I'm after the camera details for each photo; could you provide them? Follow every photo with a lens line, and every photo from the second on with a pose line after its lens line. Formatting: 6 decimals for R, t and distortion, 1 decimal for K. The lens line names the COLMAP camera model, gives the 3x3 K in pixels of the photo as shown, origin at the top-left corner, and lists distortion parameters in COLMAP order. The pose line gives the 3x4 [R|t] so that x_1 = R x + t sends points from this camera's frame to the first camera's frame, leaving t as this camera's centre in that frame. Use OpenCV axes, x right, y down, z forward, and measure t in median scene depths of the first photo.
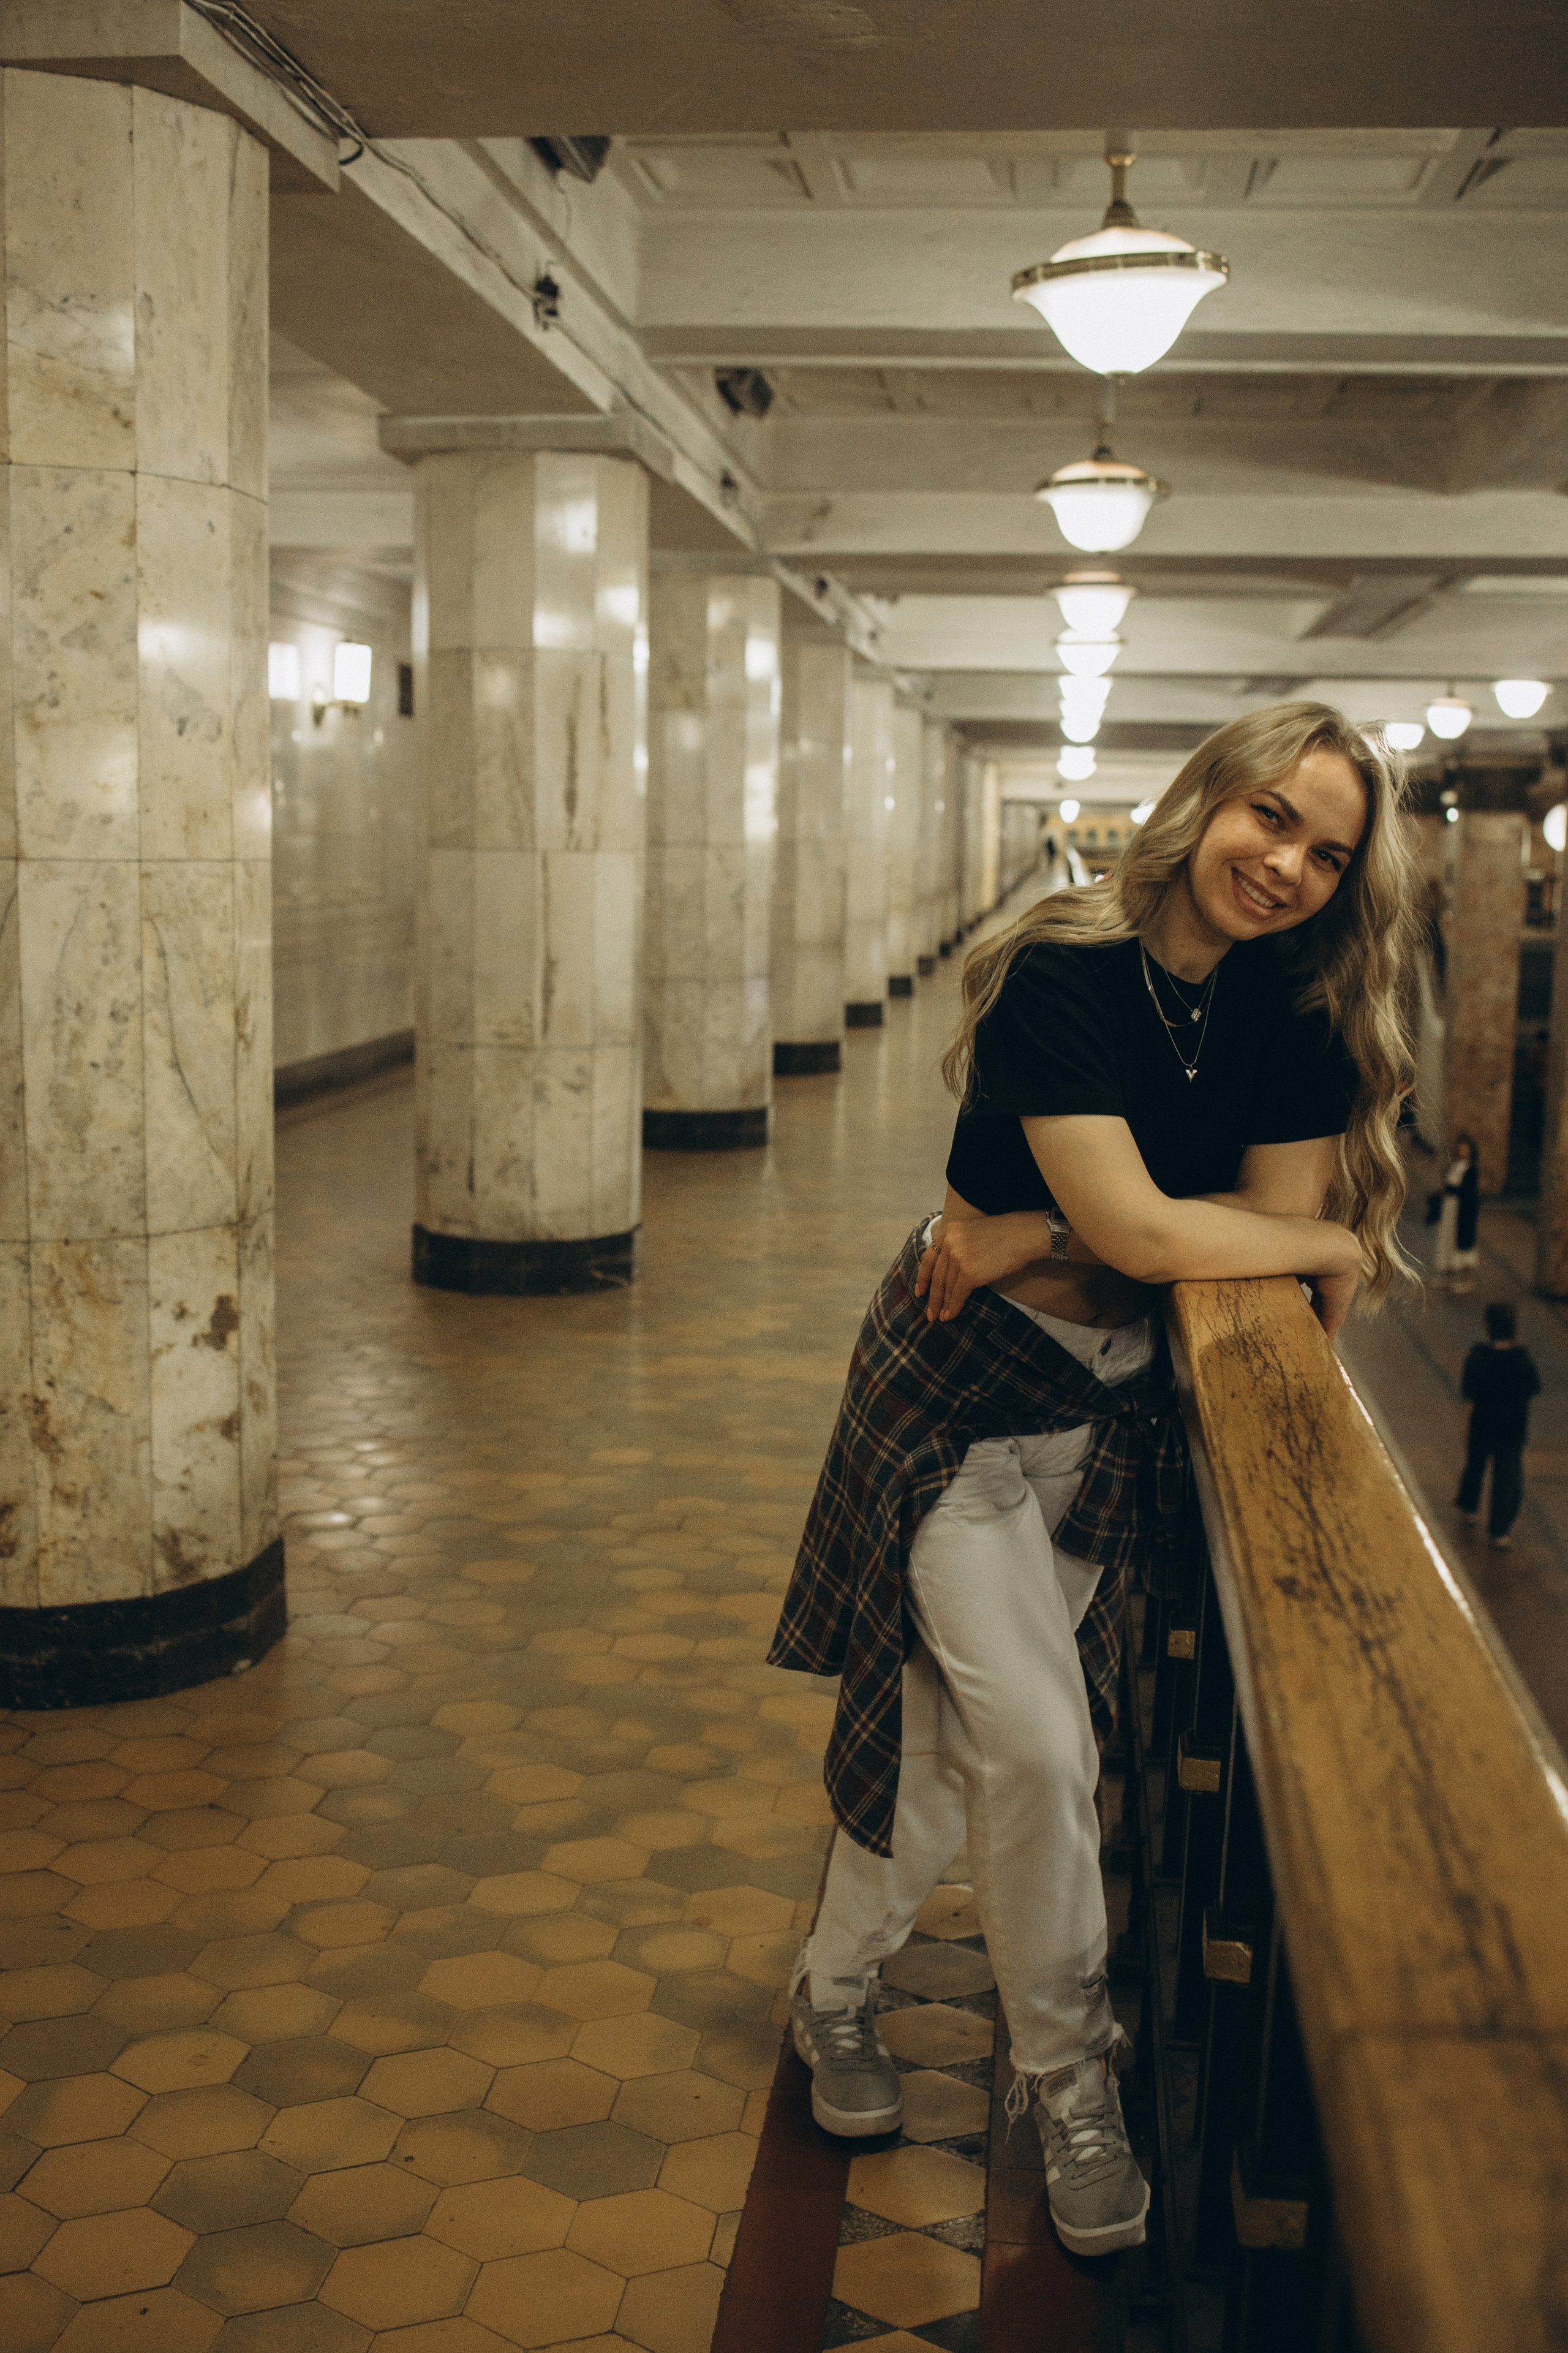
lens RADIAL K [[2397.6, 0, 784.0], [0, 2397.6, 1176.5], [0, 0, 1]] dist [-0.048381, 0.038389]
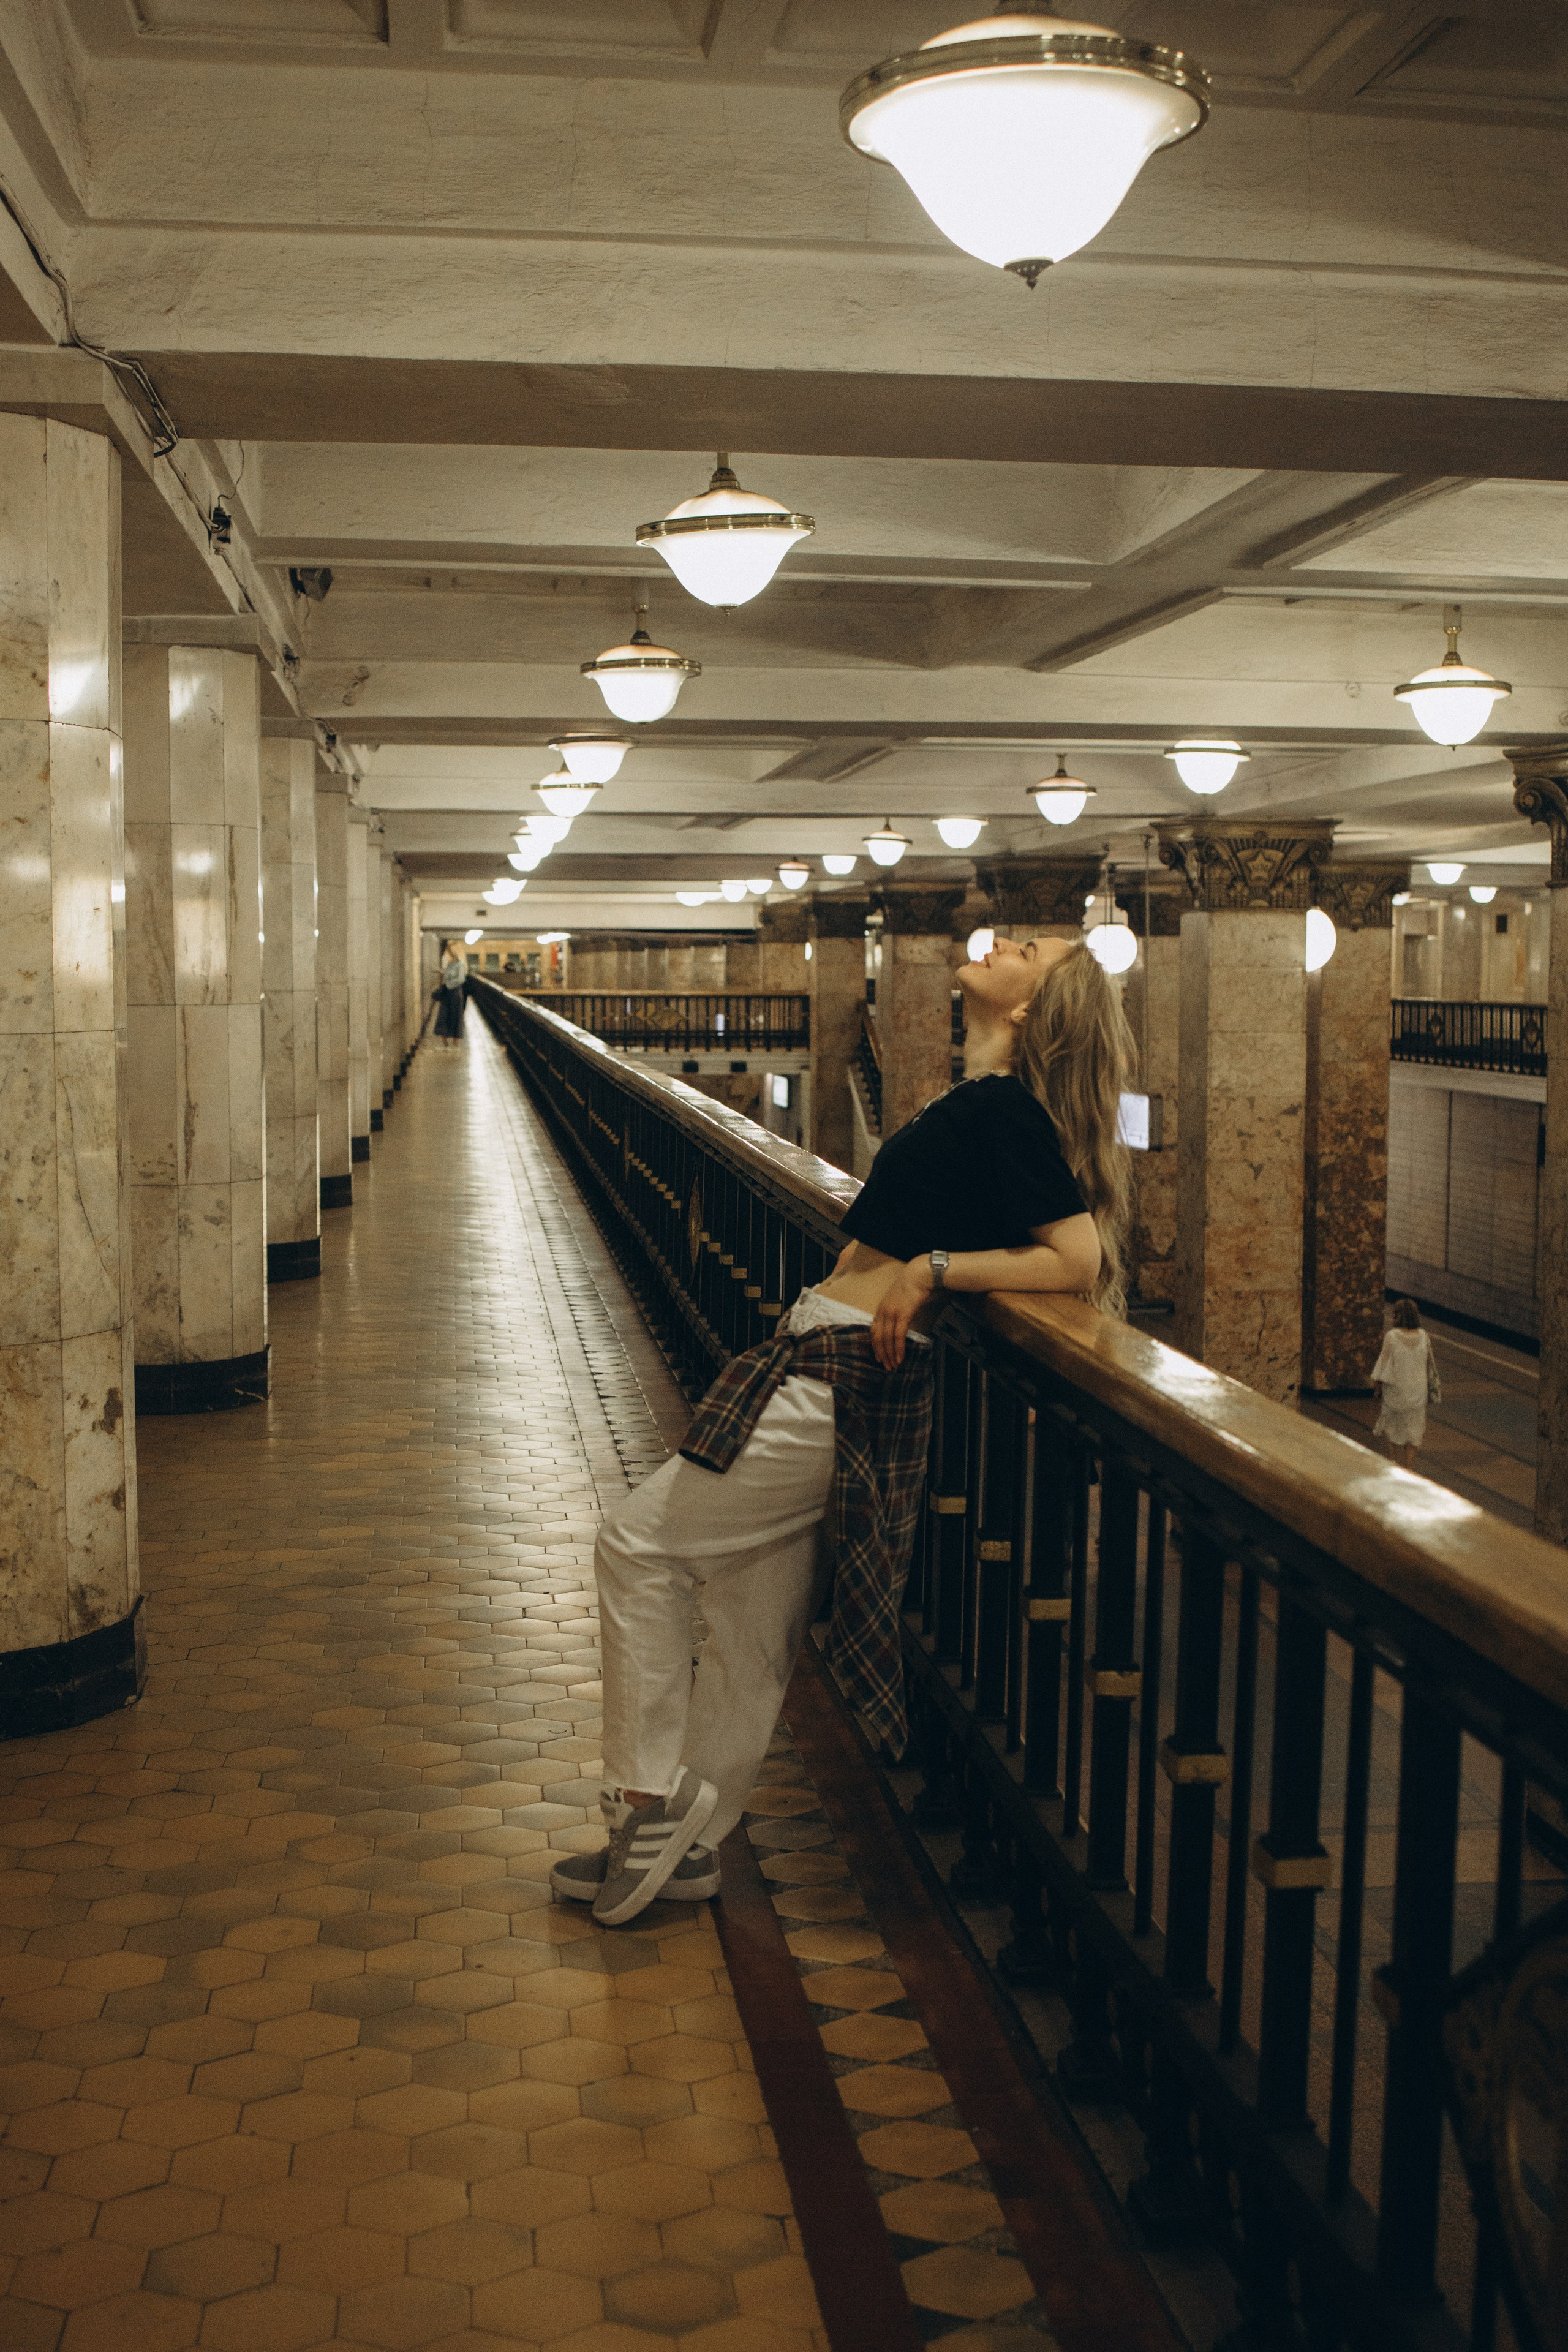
lens RADIAL K [[2431.7, 0, 784.0], [0, 2431.7, 1176.0], [0, 0, 1]] dist [0.000093, -0.008276]
pose [[0.972435, -0.040460, 0.229637, -0.183700], [0.052861, 0.997442, -0.048111, 0.019929], [-0.227103, 0.058923, 0.972087, -0.279880]]
